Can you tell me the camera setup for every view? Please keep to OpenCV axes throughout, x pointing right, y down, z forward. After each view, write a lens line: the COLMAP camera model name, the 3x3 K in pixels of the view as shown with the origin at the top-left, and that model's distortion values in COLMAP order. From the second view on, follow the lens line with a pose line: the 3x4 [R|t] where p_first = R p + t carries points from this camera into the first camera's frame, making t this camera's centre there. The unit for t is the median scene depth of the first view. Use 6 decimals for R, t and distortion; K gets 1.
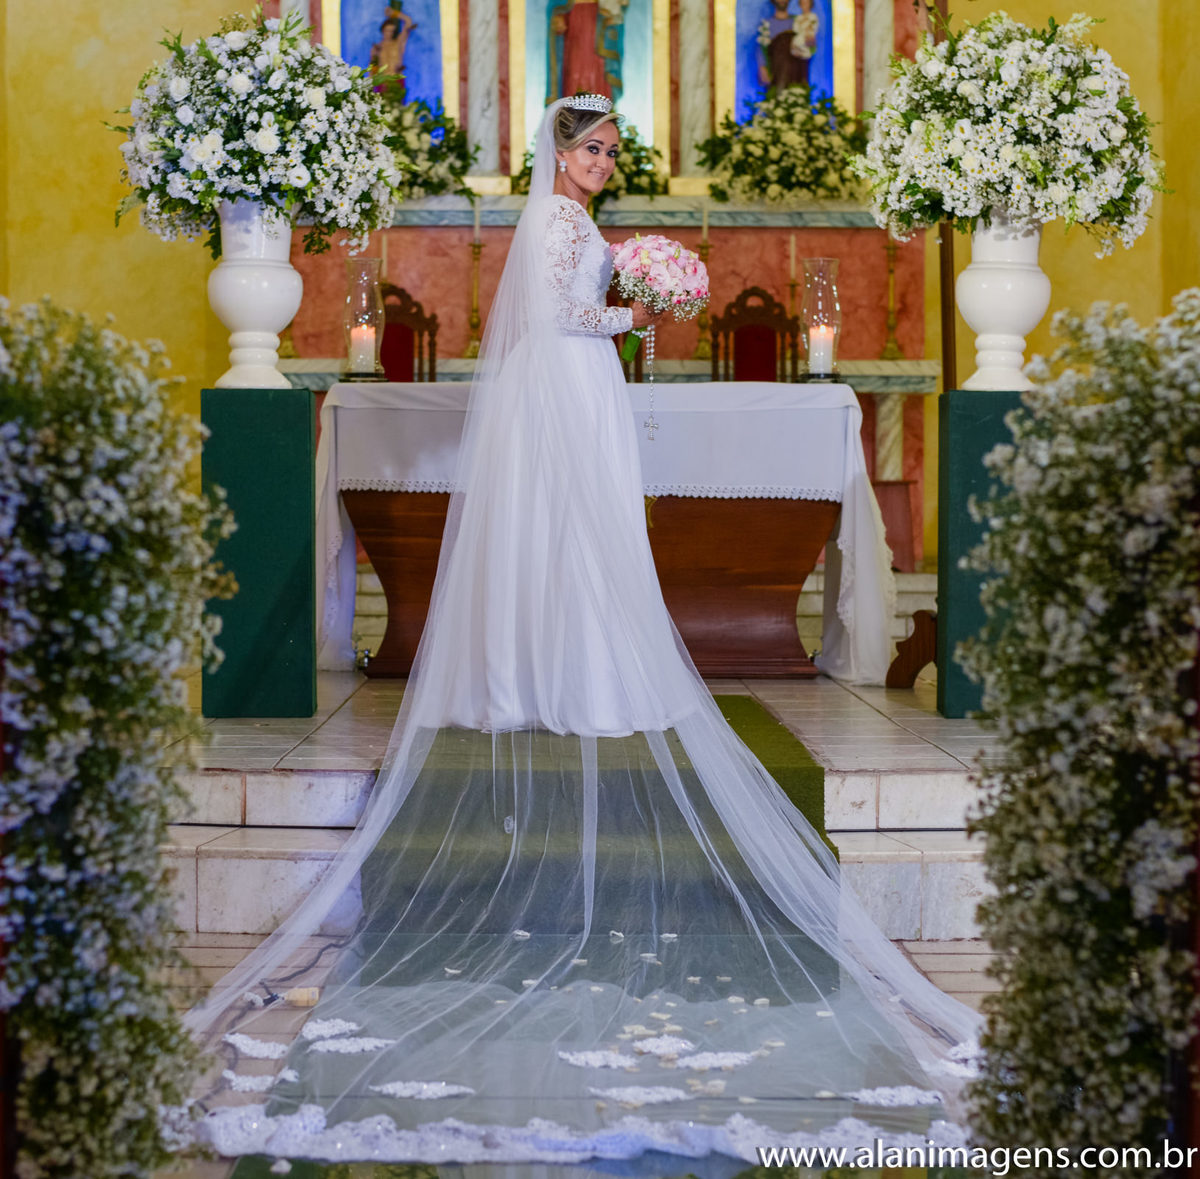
lens RADIAL K [[3493.3, 0, 601.9], [0, 3493.3, 587.5], [0, 0, 1]] dist [-0.349901, 0.000000]
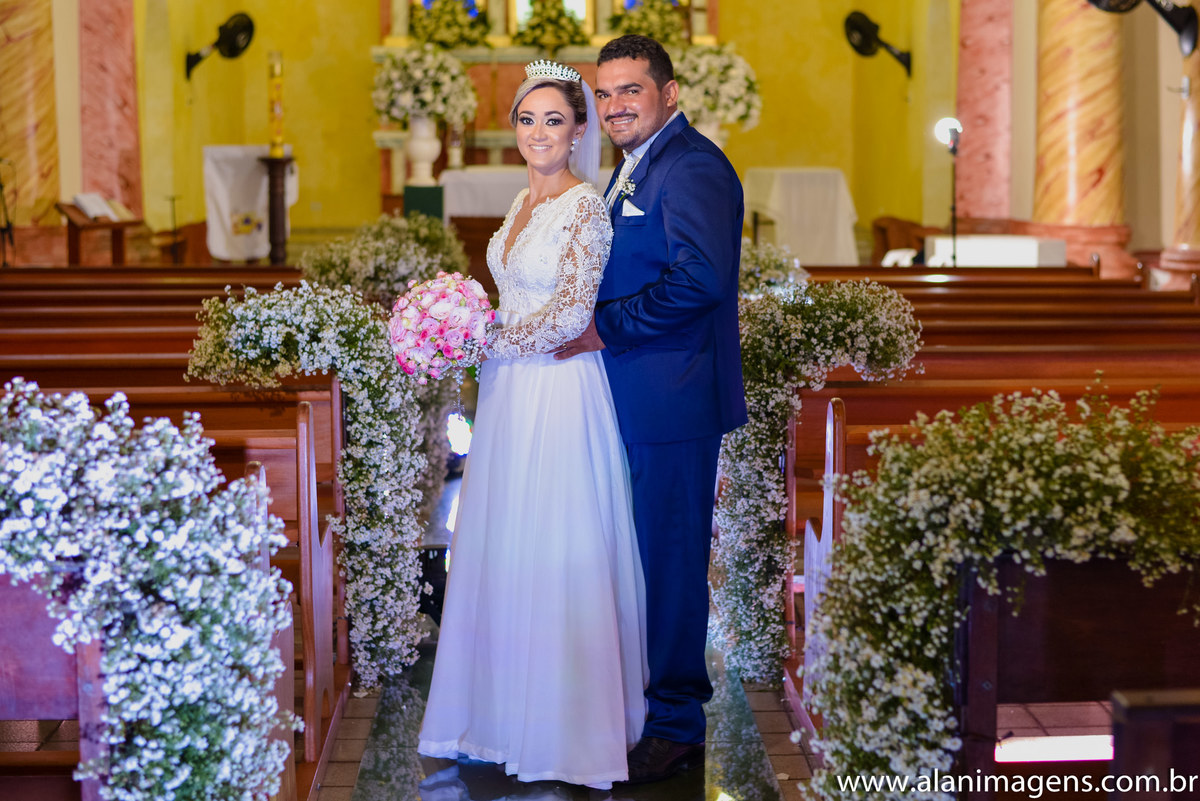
lens RADIAL K [[2574.1, 0, 607.8], [0, 2574.1, 394.0], [0, 0, 1]] dist [0.011432, 0.000000]
pose [[0.999880, -0.003984, 0.014978, 0.012639], [0.003070, 0.998161, 0.060541, -0.016930], [-0.015192, -0.060488, 0.998053, -1.017907]]
